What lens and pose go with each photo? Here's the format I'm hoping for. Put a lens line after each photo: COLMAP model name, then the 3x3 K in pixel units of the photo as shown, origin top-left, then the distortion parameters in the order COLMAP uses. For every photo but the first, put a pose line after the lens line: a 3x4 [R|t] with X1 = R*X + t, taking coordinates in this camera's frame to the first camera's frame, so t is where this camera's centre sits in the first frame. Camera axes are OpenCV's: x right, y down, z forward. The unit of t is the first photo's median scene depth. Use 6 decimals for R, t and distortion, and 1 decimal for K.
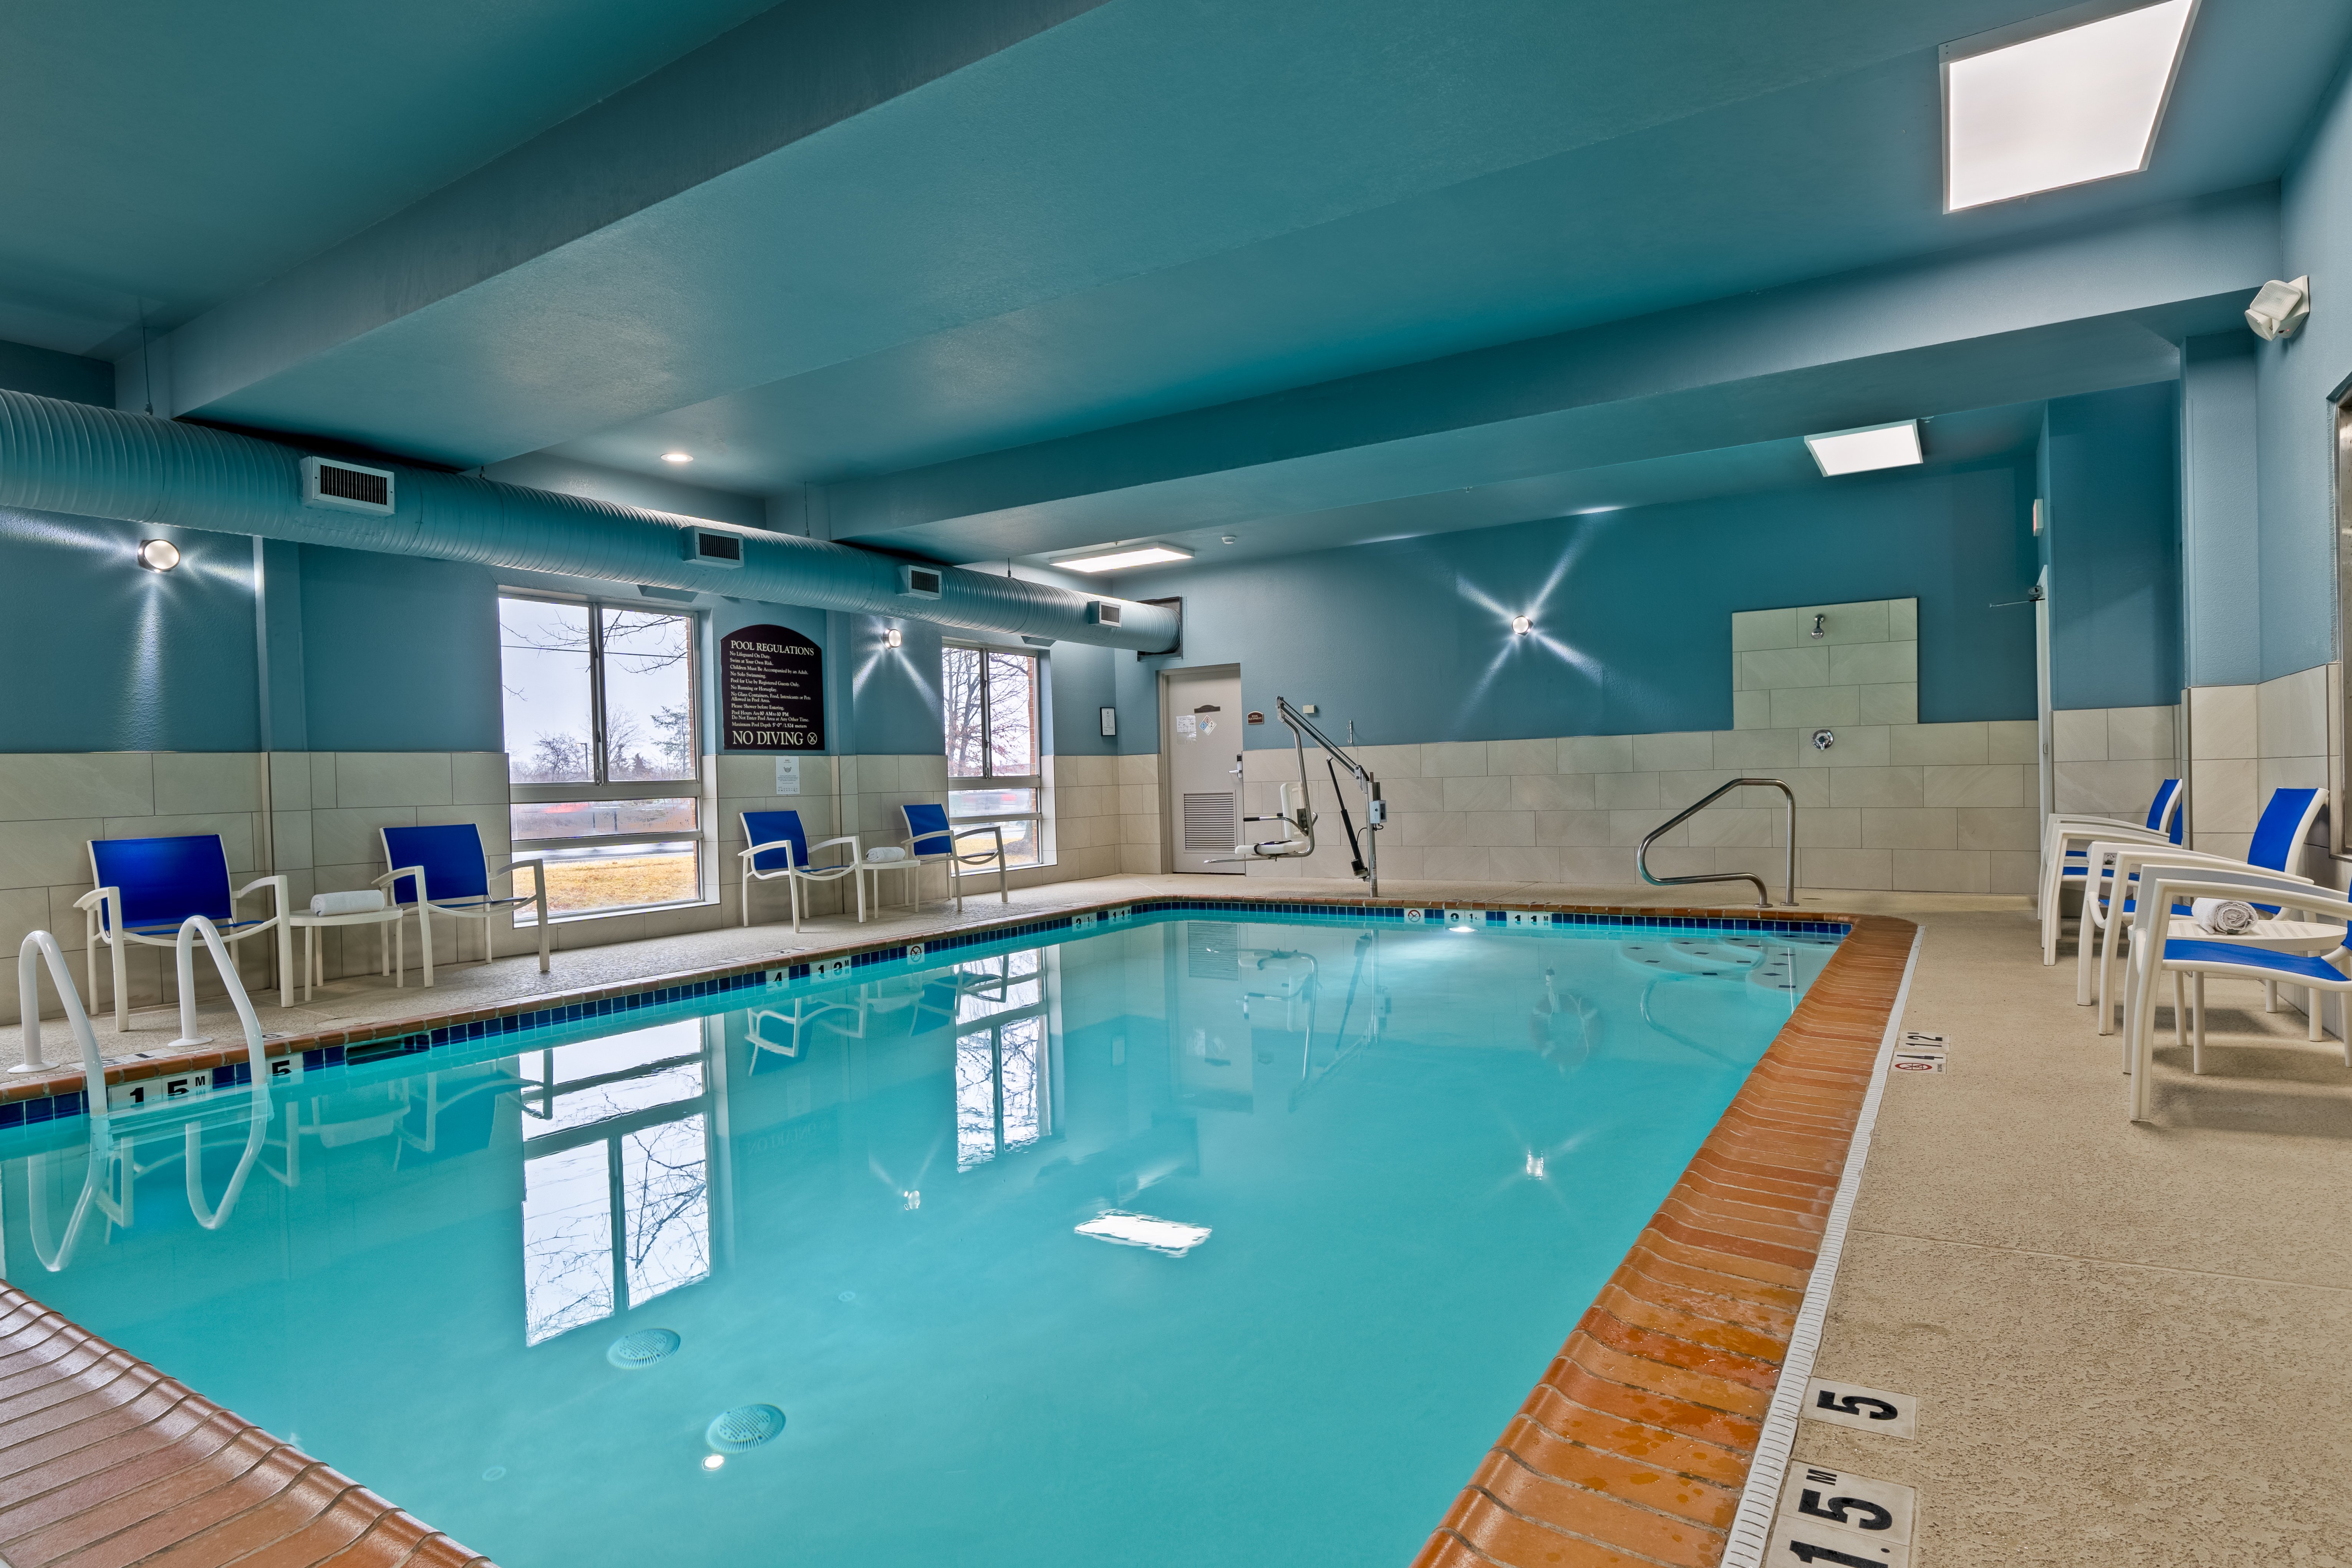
lens RADIAL K [[1242.2, 0, 1176.0], [0, 1242.2, 784.0], [0, 0, 1]] dist [0.000471, 0.000191]
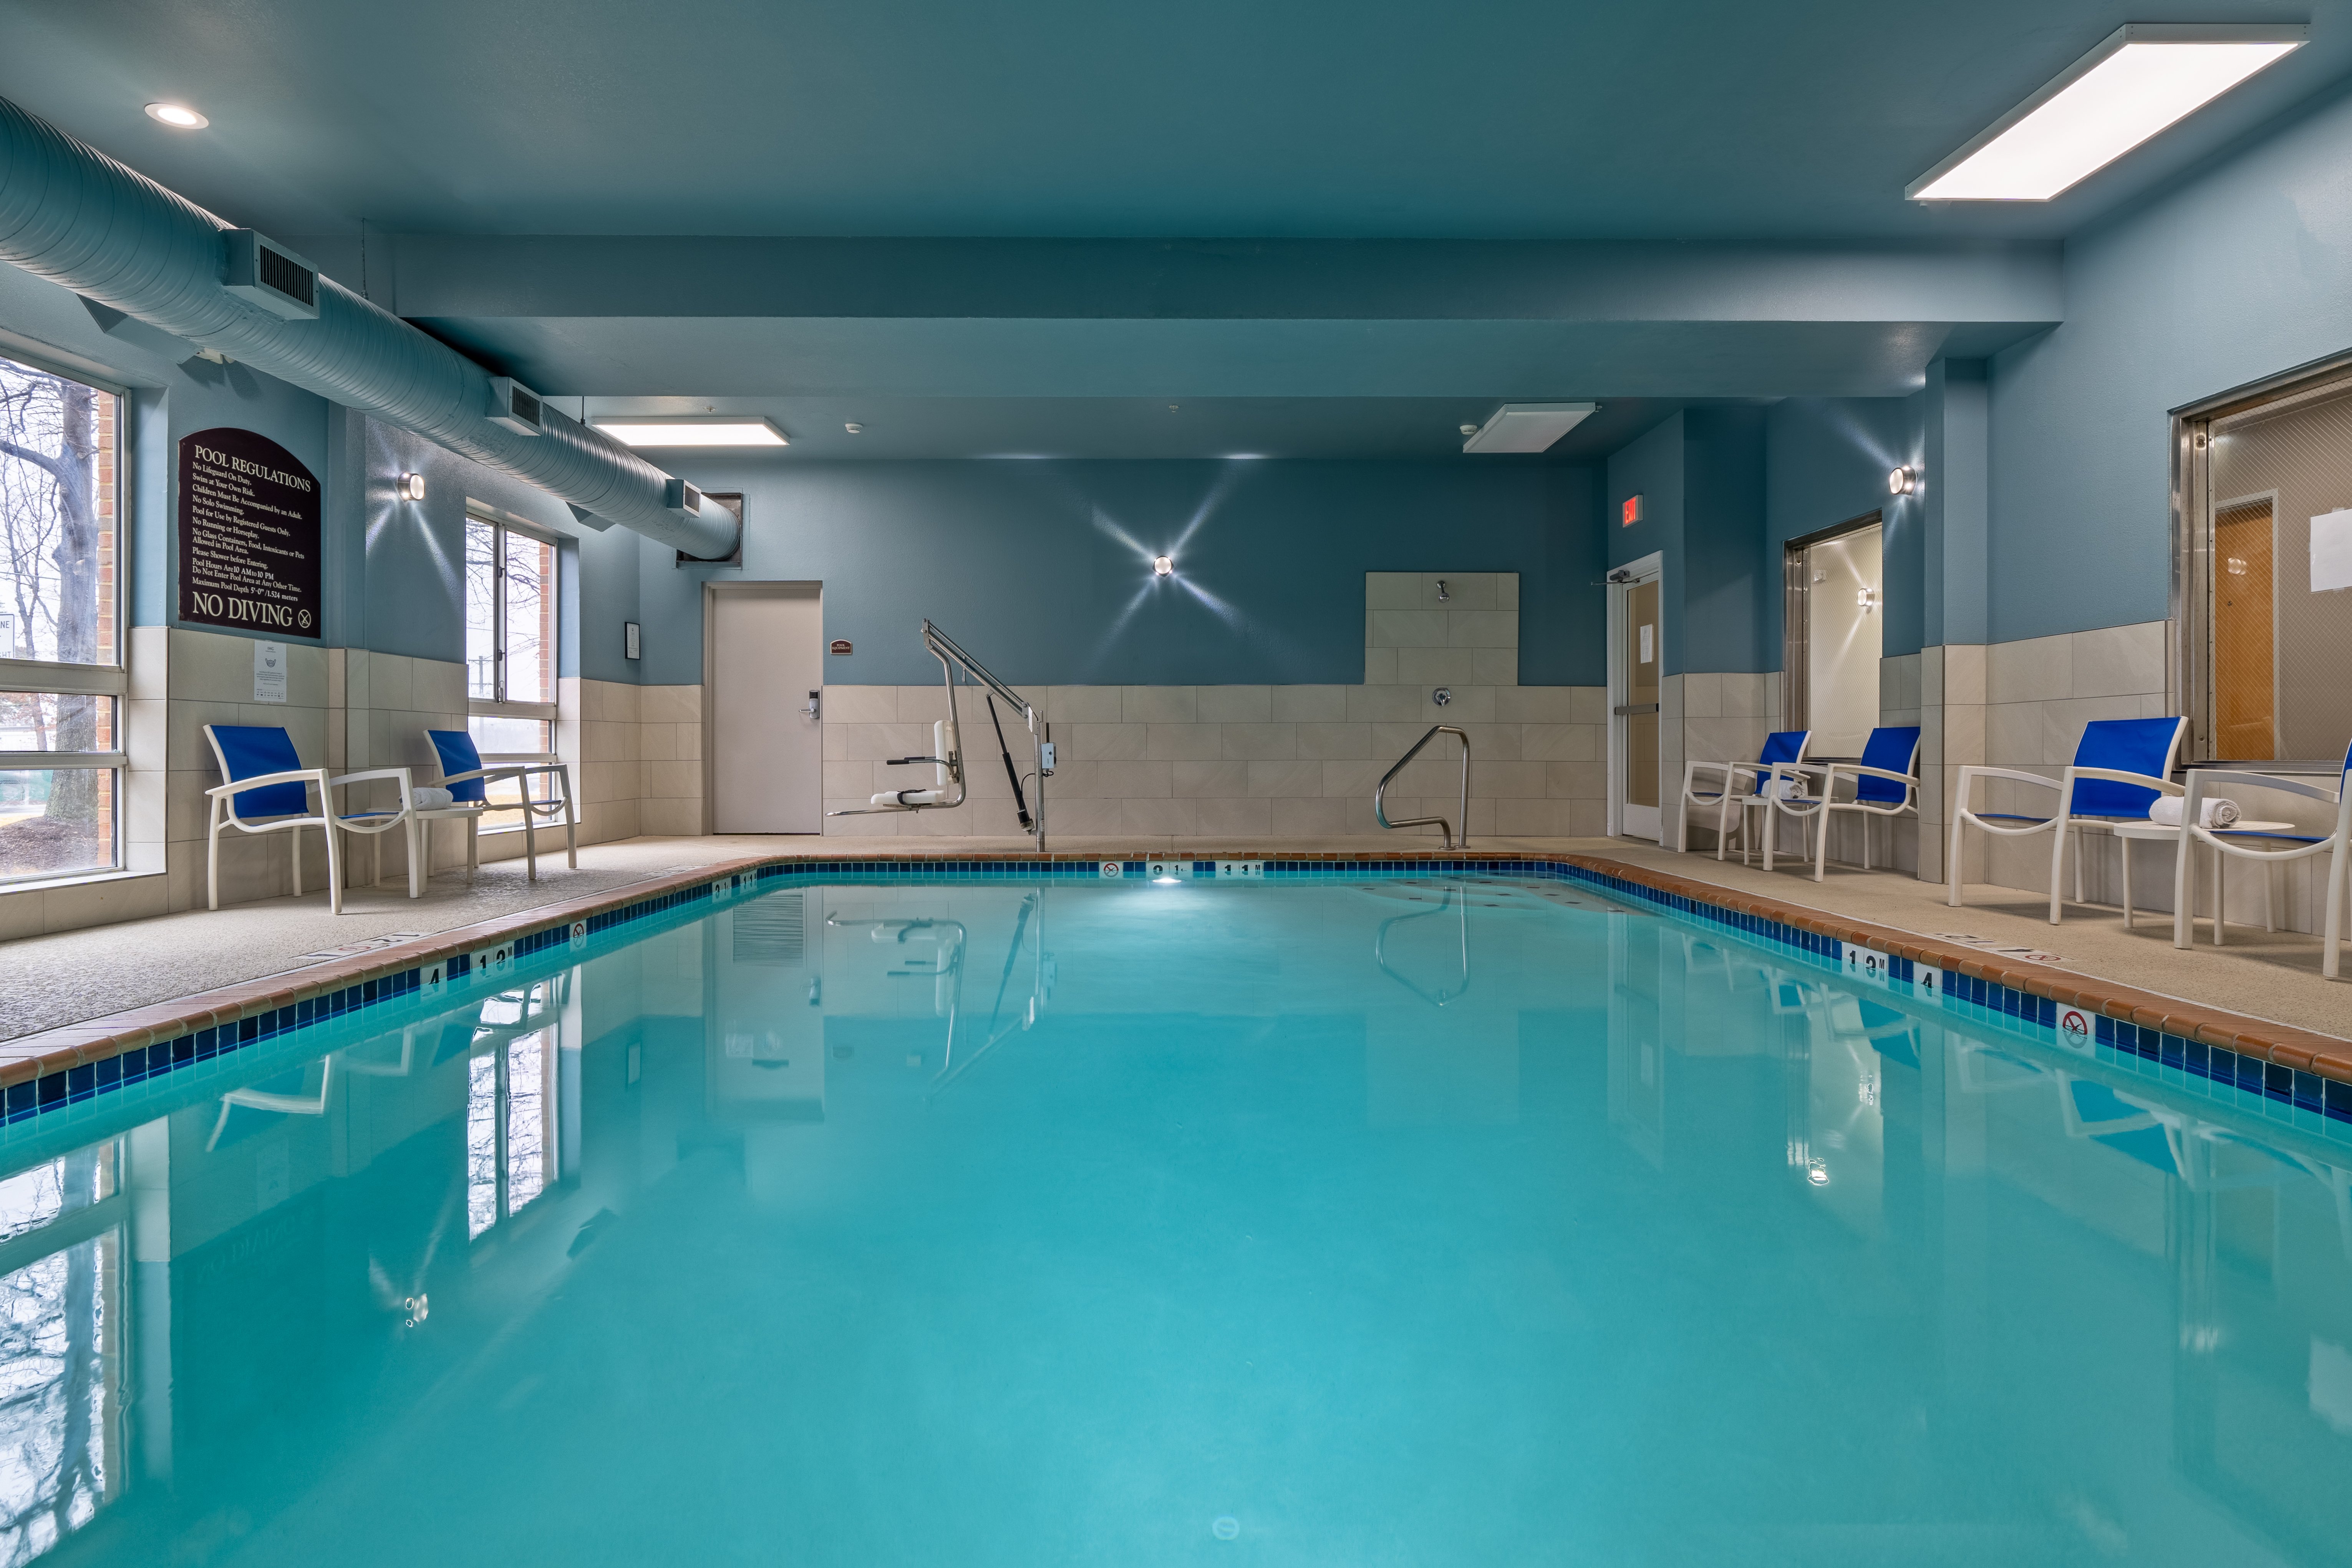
lens RADIAL K [[1265.1, 0, 1174.2], [0, 1265.1, 744.1], [0, 0, 1]] dist [-0.006153, -0.000985]
pose [[0.843051, 0.029239, 0.537039, -0.256280], [-0.020685, 0.999545, -0.021948, 0.033138], [-0.537436, 0.007394, 0.843272, 0.196356]]
